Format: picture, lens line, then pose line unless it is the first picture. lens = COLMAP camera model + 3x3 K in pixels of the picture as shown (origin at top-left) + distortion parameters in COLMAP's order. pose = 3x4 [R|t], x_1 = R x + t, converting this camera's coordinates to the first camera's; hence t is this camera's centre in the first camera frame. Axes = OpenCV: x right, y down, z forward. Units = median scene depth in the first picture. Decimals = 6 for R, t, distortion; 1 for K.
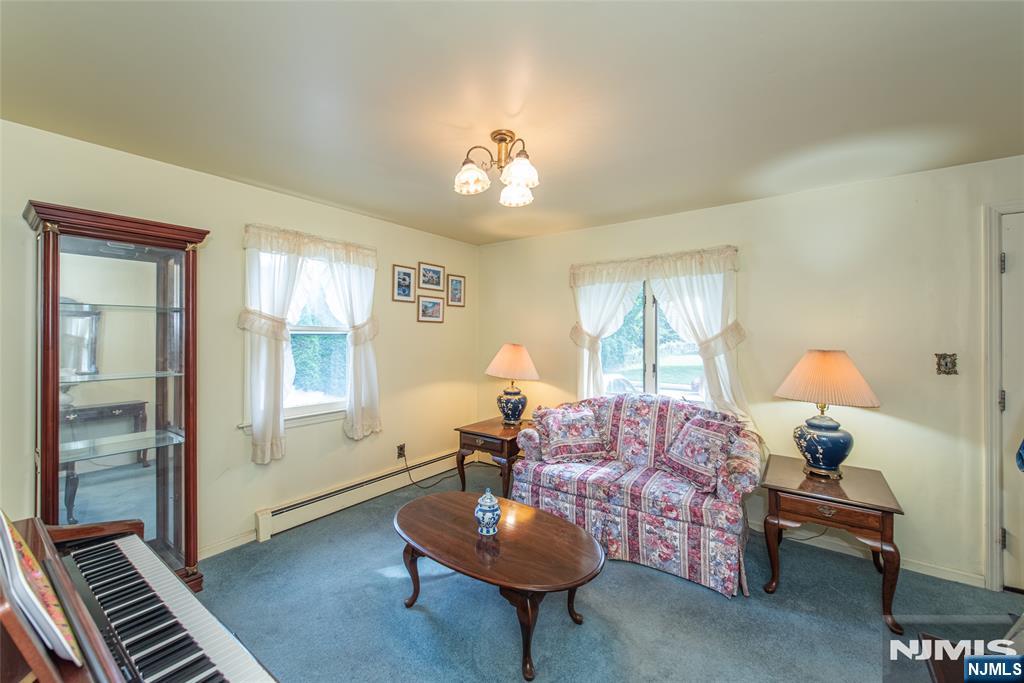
lens RADIAL K [[405.6, 0, 515.5], [0, 405.6, 337.3], [0, 0, 1]] dist [-0.000964, -0.000359]
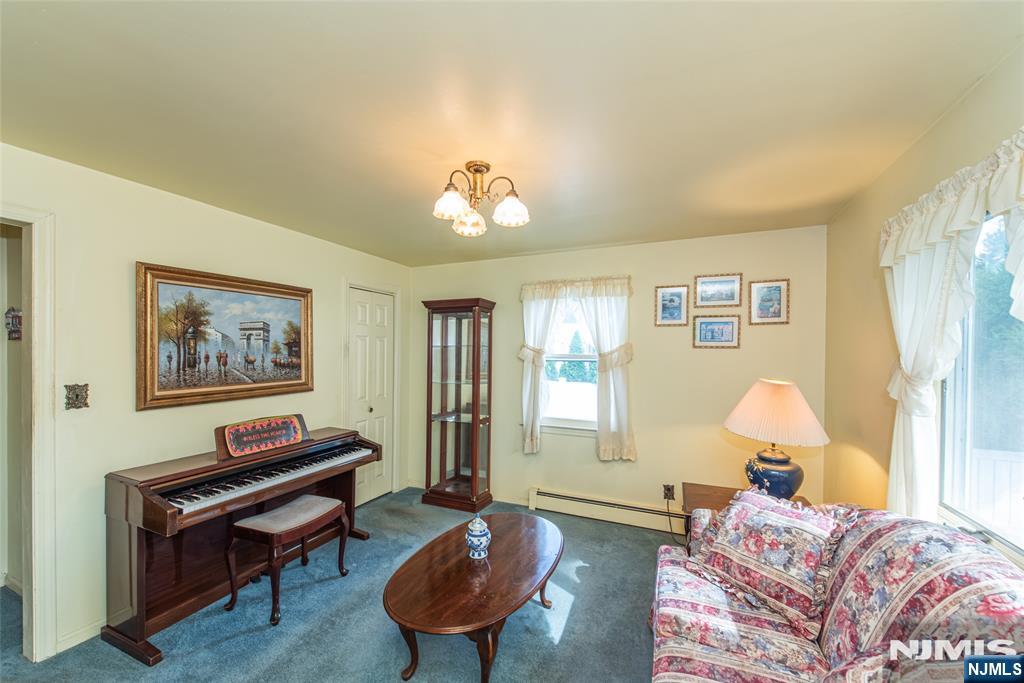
lens RADIAL K [[405.6, 0, 509.7], [0, 405.6, 355.2], [0, 0, 1]] dist [-0.000964, -0.000359]
pose [[0.199839, 0.003838, -0.979821, 0.613107], [-0.013920, 0.999903, 0.001077, -0.021424], [0.979730, 0.013424, 0.199873, 0.548573]]
